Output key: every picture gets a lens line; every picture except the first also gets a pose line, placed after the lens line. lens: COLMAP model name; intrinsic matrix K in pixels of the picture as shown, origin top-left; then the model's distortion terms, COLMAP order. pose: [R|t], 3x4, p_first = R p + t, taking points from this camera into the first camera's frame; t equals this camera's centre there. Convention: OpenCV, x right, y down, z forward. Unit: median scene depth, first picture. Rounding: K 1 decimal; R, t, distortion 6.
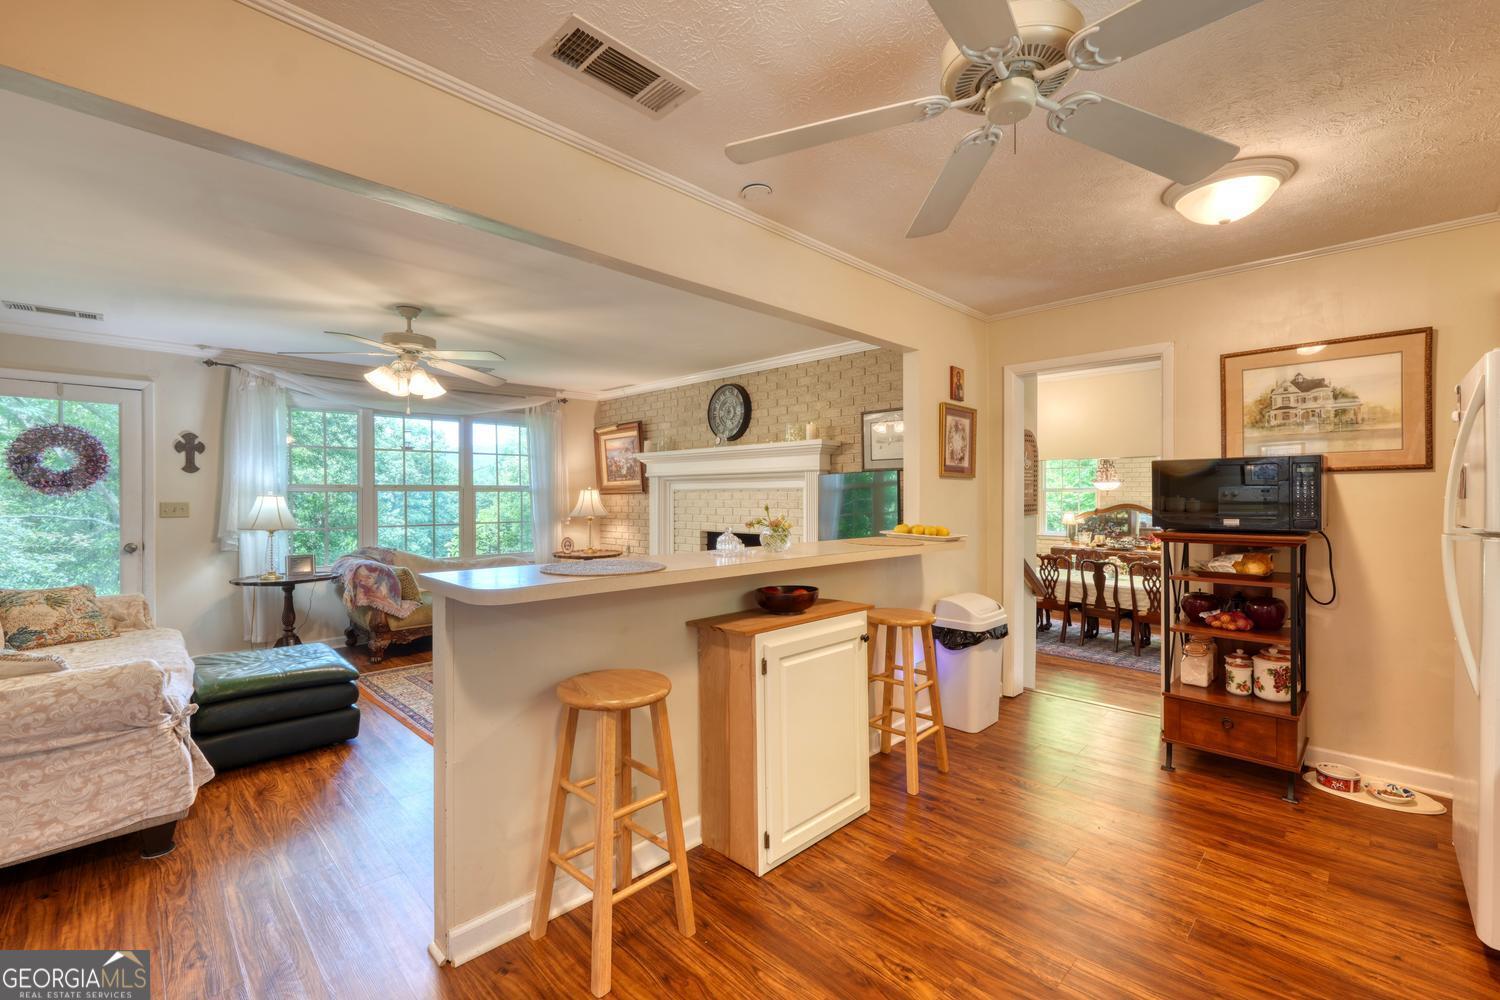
lens RADIAL K [[636.4, 0, 749.0], [0, 636.4, 496.7], [0, 0, 1]] dist [-0.007373, 0.004946]
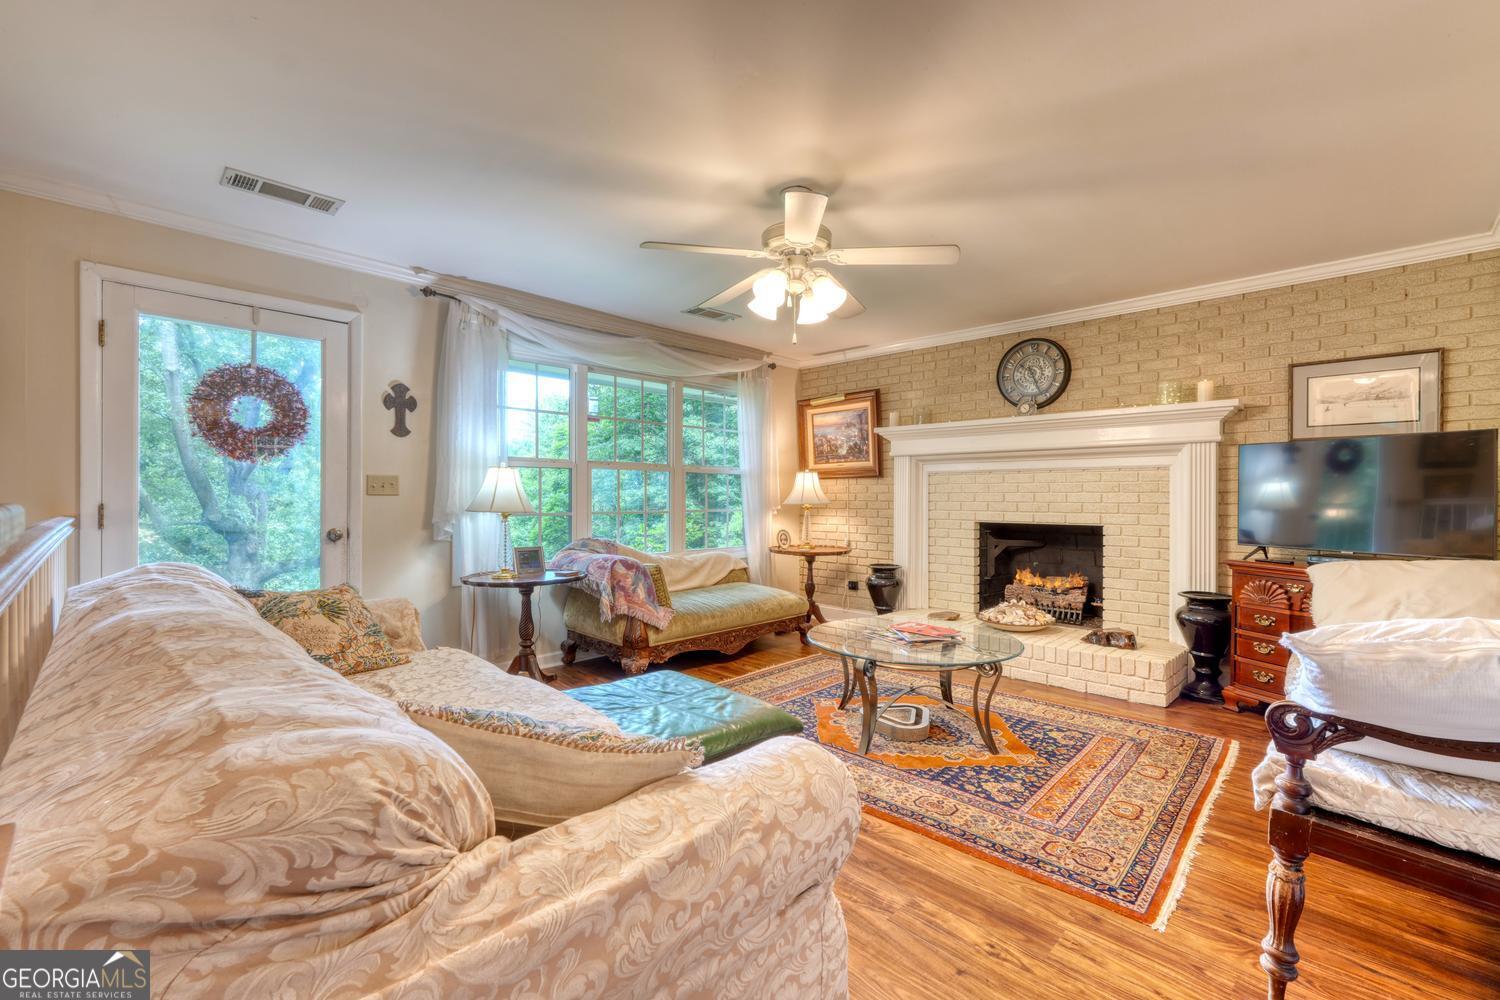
lens RADIAL K [[636.4, 0, 749.0], [0, 636.4, 496.7], [0, 0, 1]] dist [-0.007373, 0.004946]
pose [[0.999889, 0.007067, 0.013139, -0.460628], [-0.007031, 0.999971, -0.002798, 0.031985], [-0.013158, 0.002705, 0.999910, 0.232039]]
